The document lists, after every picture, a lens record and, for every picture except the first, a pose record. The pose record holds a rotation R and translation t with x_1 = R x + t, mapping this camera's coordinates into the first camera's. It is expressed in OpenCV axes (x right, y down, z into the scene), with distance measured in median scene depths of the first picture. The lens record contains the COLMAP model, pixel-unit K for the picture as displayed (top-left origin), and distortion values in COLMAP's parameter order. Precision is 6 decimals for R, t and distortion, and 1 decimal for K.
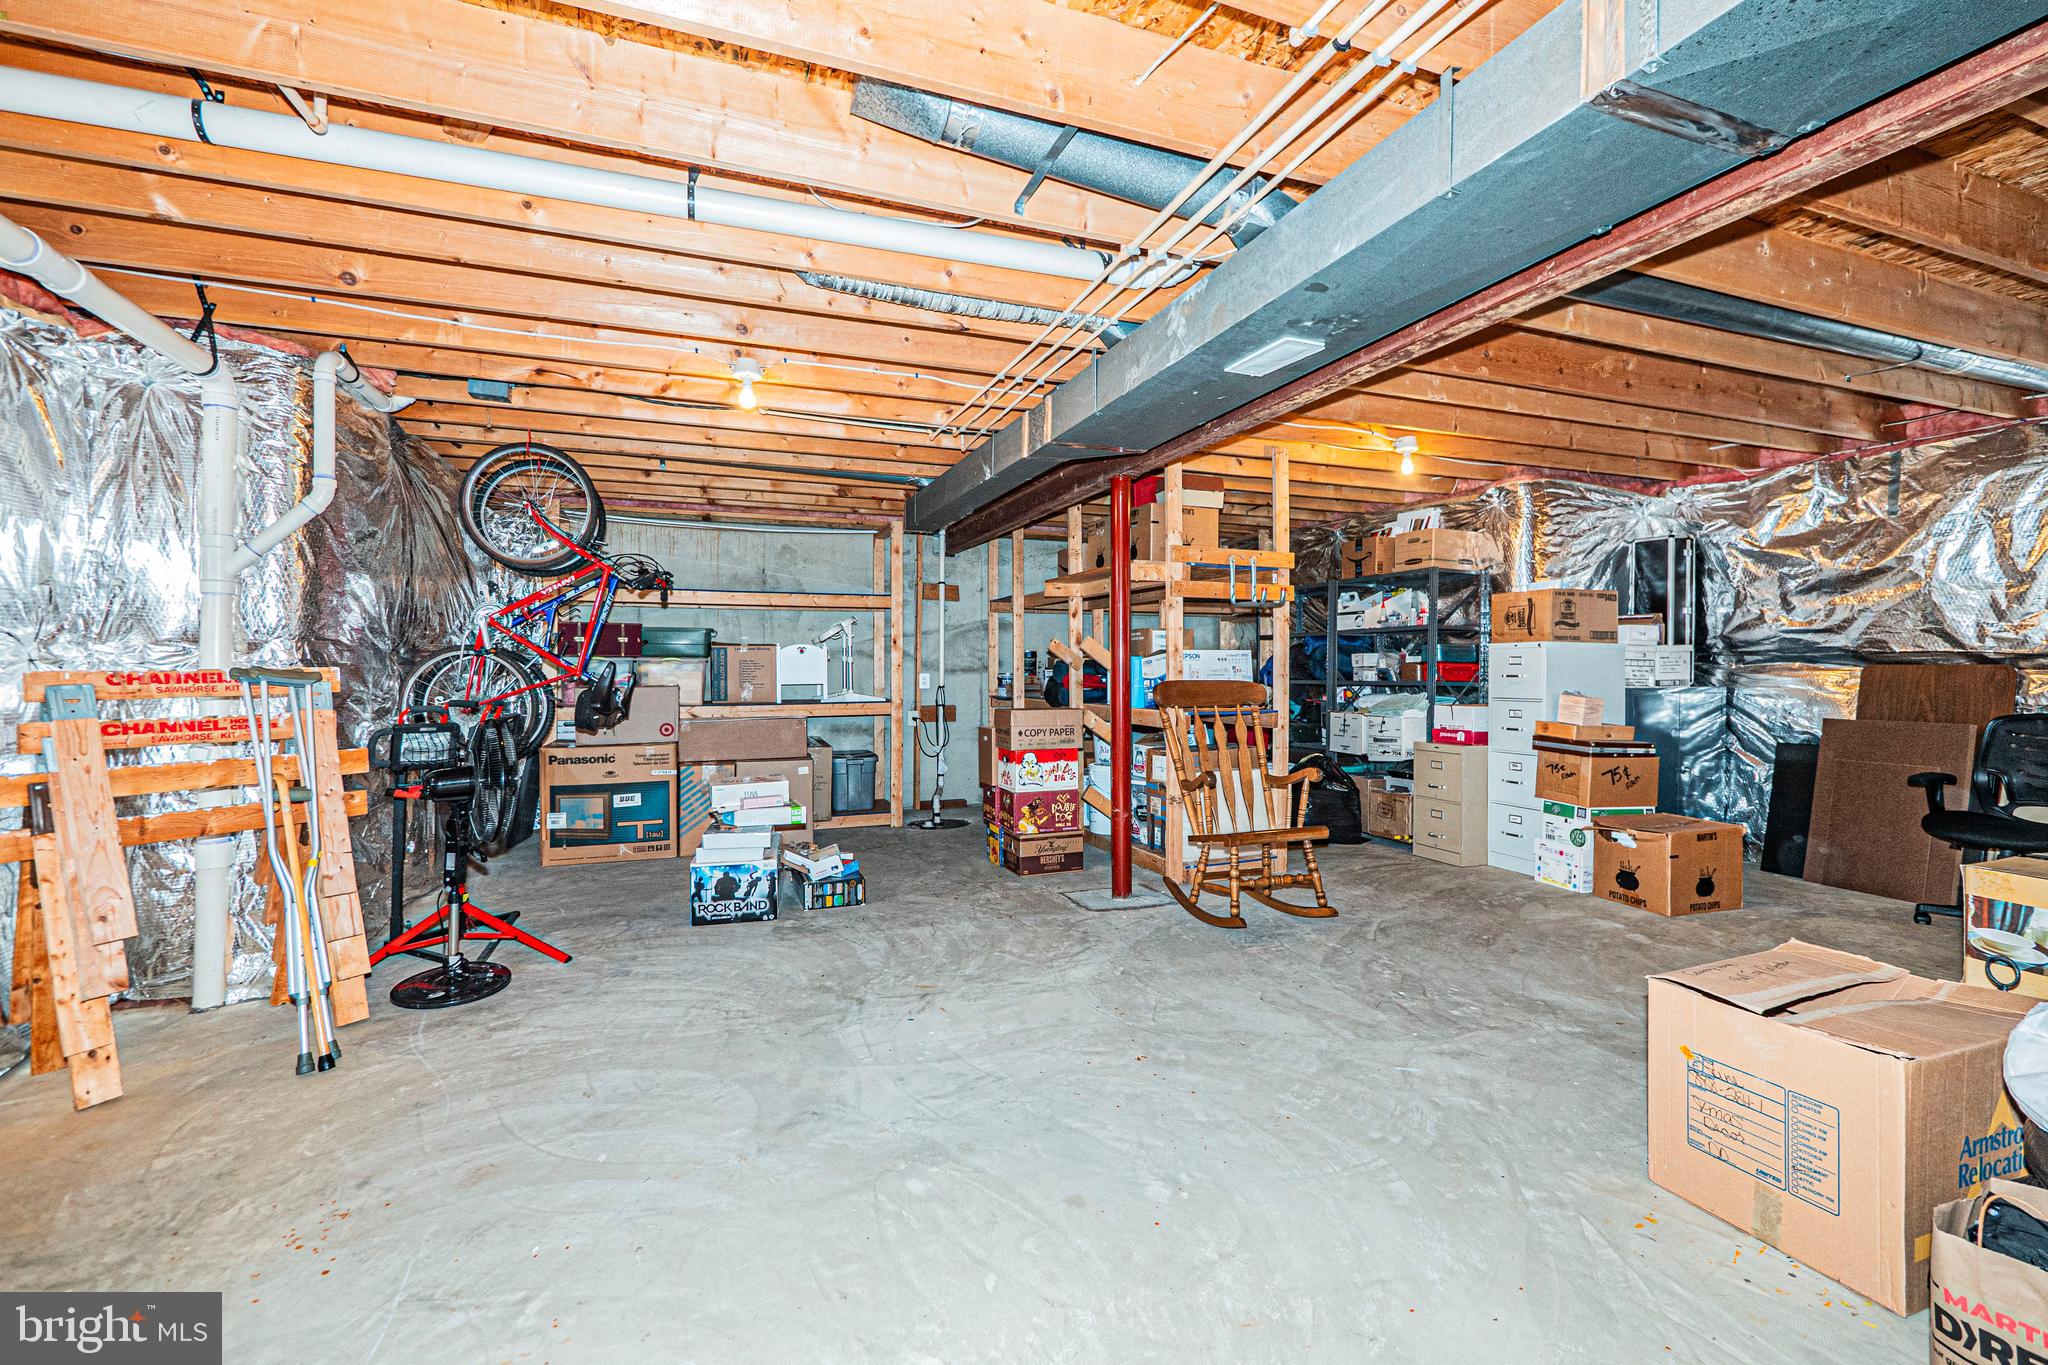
lens RADIAL K [[865.4, 0, 1020.3], [0, 865.4, 672.1], [0, 0, 1]] dist [-0.006258, -0.000016]
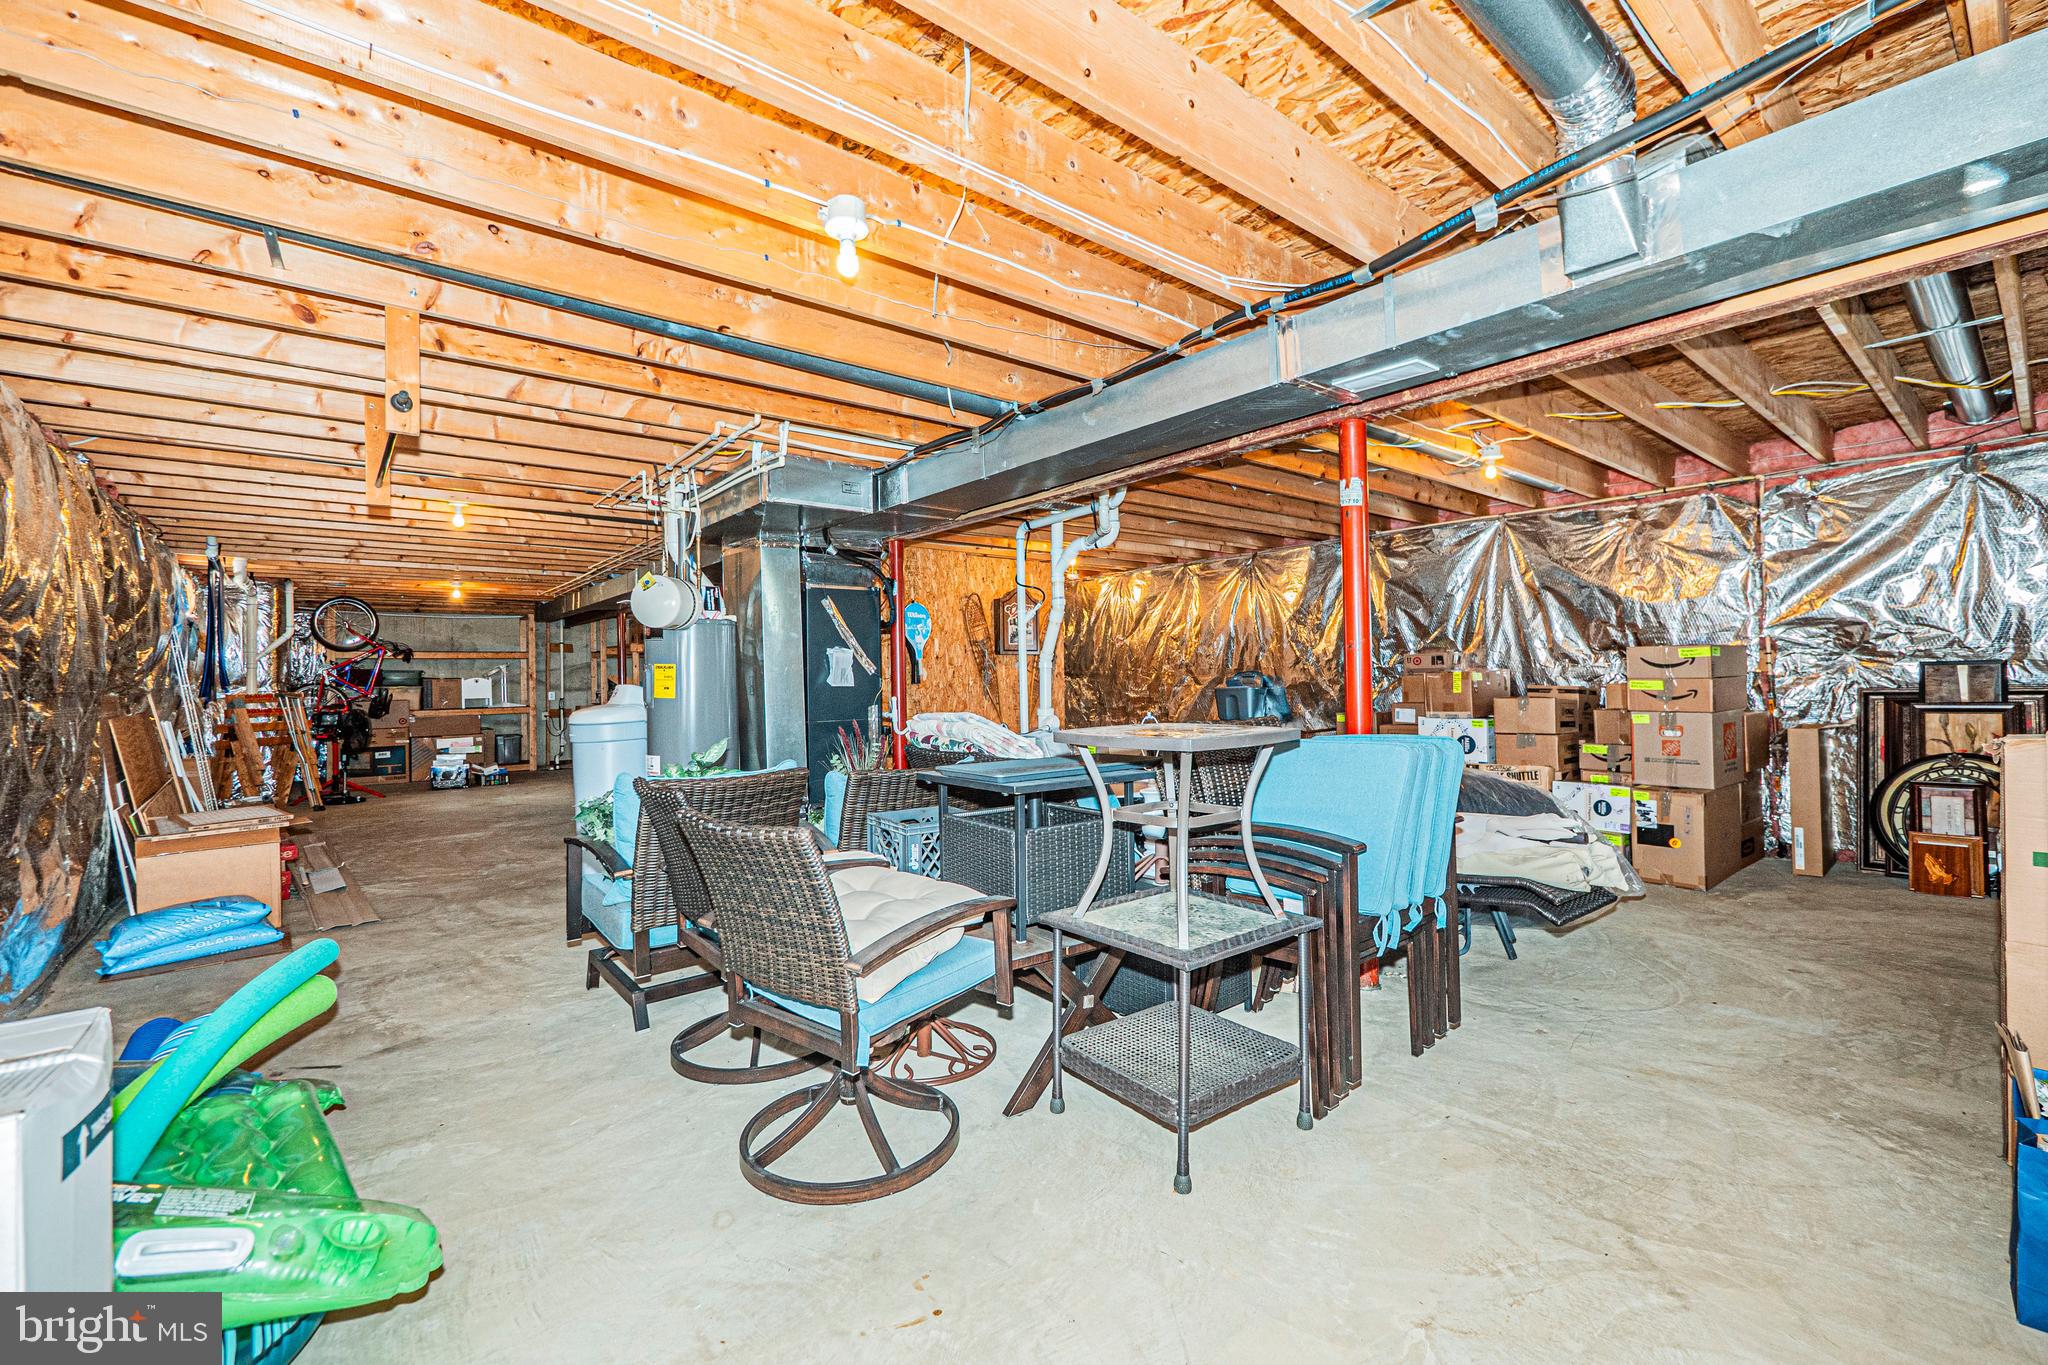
lens RADIAL K [[865.4, 0, 1027.6], [0, 865.4, 670.8], [0, 0, 1]] dist [-0.006258, -0.000016]
pose [[0.944524, -0.011542, 0.328240, 0.292466], [0.018141, 0.999690, -0.017051, 0.007356], [-0.327942, 0.022060, 0.944440, -1.289813]]
